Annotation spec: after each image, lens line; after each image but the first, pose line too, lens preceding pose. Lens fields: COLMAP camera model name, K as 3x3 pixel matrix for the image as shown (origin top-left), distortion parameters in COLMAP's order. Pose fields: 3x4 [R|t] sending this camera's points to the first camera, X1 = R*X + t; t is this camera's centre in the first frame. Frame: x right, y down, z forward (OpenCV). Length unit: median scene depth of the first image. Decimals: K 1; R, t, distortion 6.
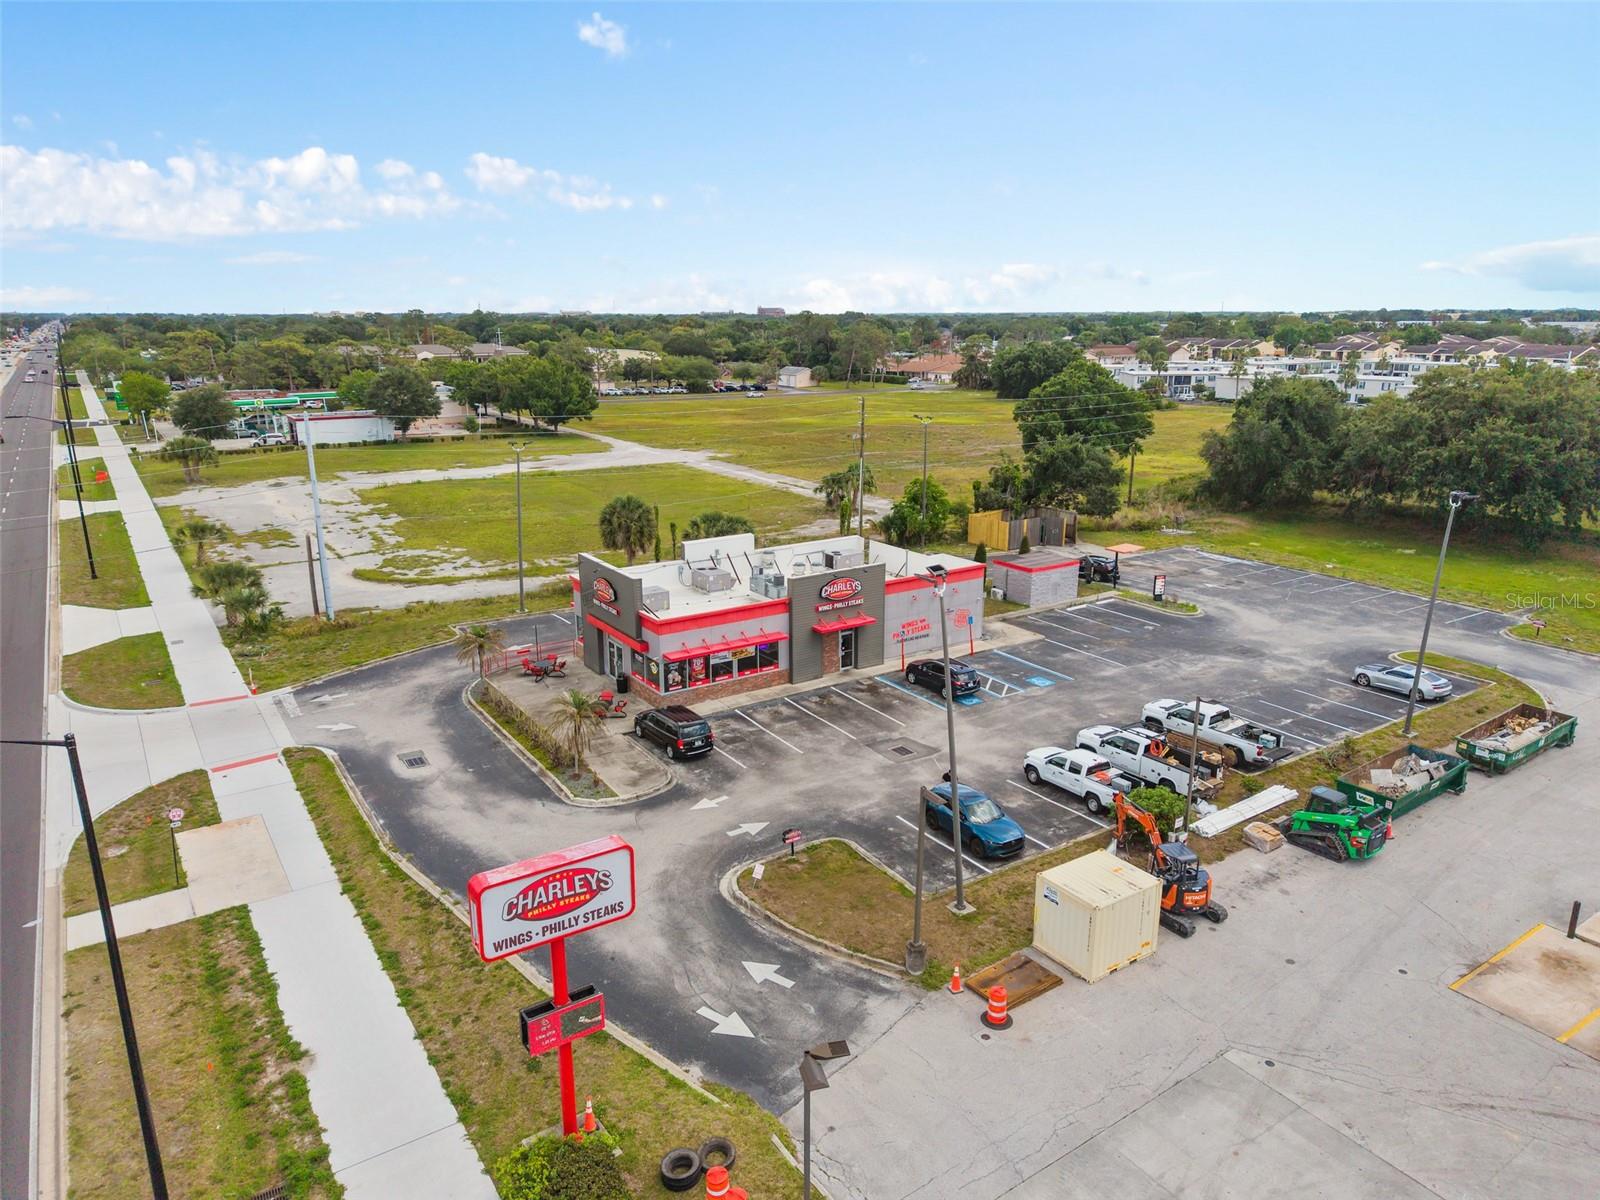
lens RADIAL K [[1062.7, 0, 800.0], [0, 1062.7, 600.0], [0, 0, 1]] dist [0.053190, -0.057919]
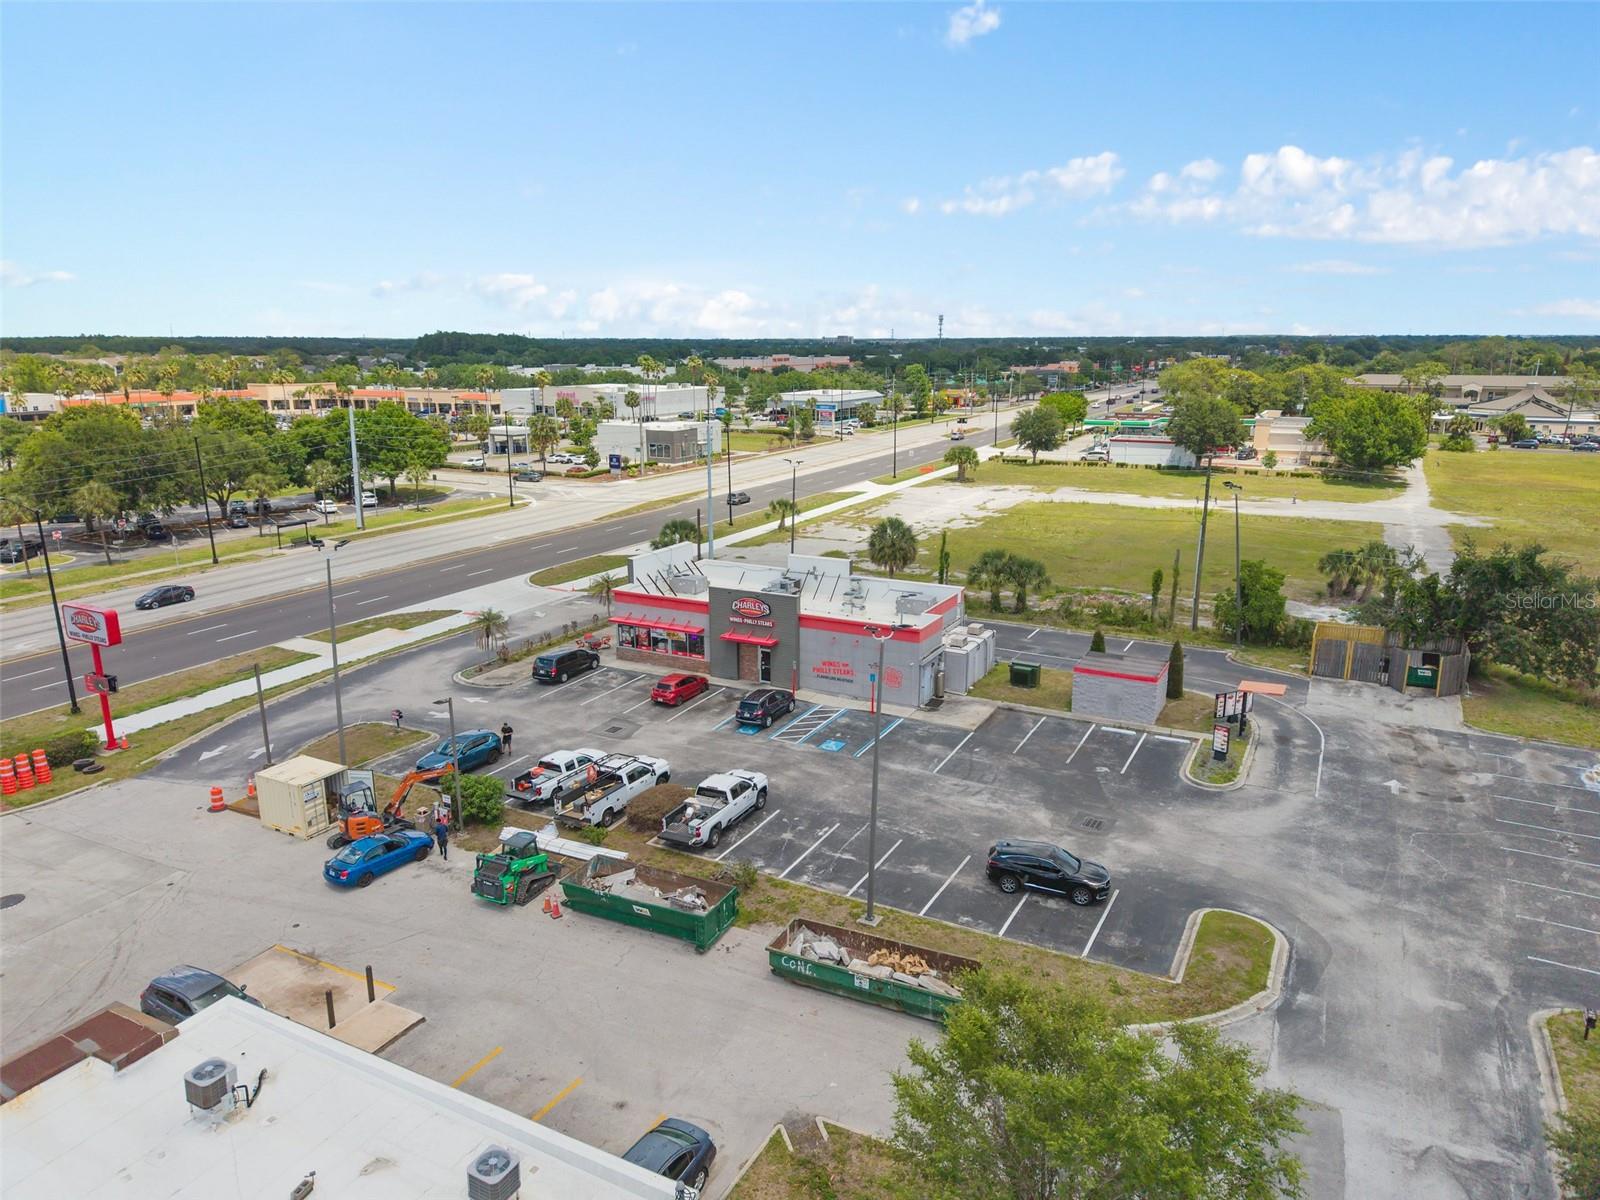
lens RADIAL K [[1062.7, 0, 800.0], [0, 1062.7, 600.0], [0, 0, 1]] dist [0.053190, -0.057919]
pose [[0.475380, 0.210101, -0.854325, 1.037223], [-0.226210, 0.967608, 0.112088, -0.158124], [0.850202, 0.139972, 0.507509, 0.475623]]
